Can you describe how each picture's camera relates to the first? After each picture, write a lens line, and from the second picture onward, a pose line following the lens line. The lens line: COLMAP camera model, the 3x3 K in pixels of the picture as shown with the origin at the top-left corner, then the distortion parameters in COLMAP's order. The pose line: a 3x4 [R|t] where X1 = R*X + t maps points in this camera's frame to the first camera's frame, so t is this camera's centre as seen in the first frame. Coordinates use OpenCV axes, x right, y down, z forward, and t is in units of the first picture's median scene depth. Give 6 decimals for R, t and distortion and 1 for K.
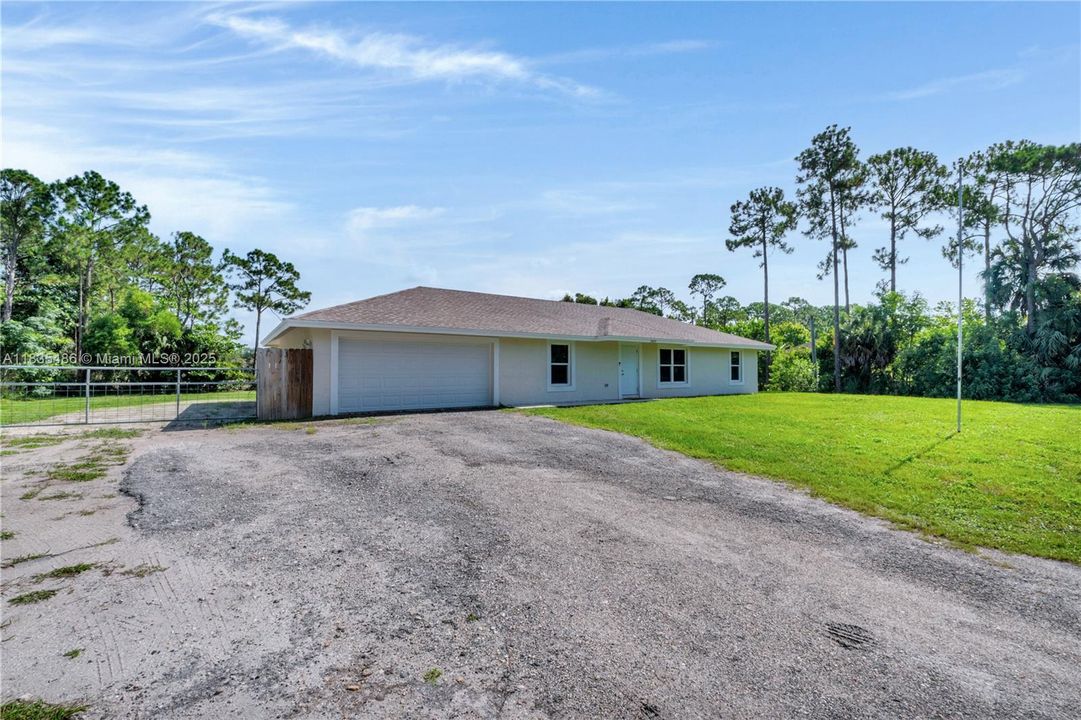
lens RADIAL K [[463.0, 0, 540.5], [0, 463.0, 360.0], [0, 0, 1]] dist [-0.002957, -0.000620]
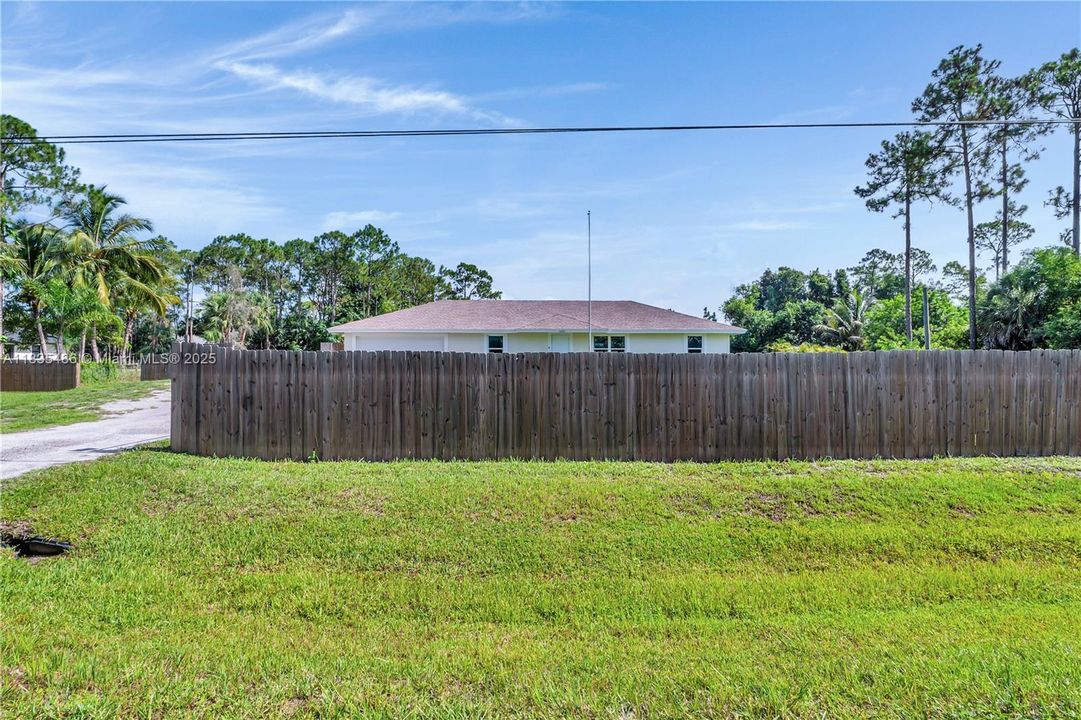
lens RADIAL K [[519.7, 0, 540.0], [0, 519.7, 349.4], [0, 0, 1]] dist [-0.001529, -0.000657]
pose [[0.836529, -0.006456, -0.547884, 0.431182], [0.011334, 0.999921, 0.005522, 0.001371], [0.547805, -0.010829, 0.836536, -0.129163]]
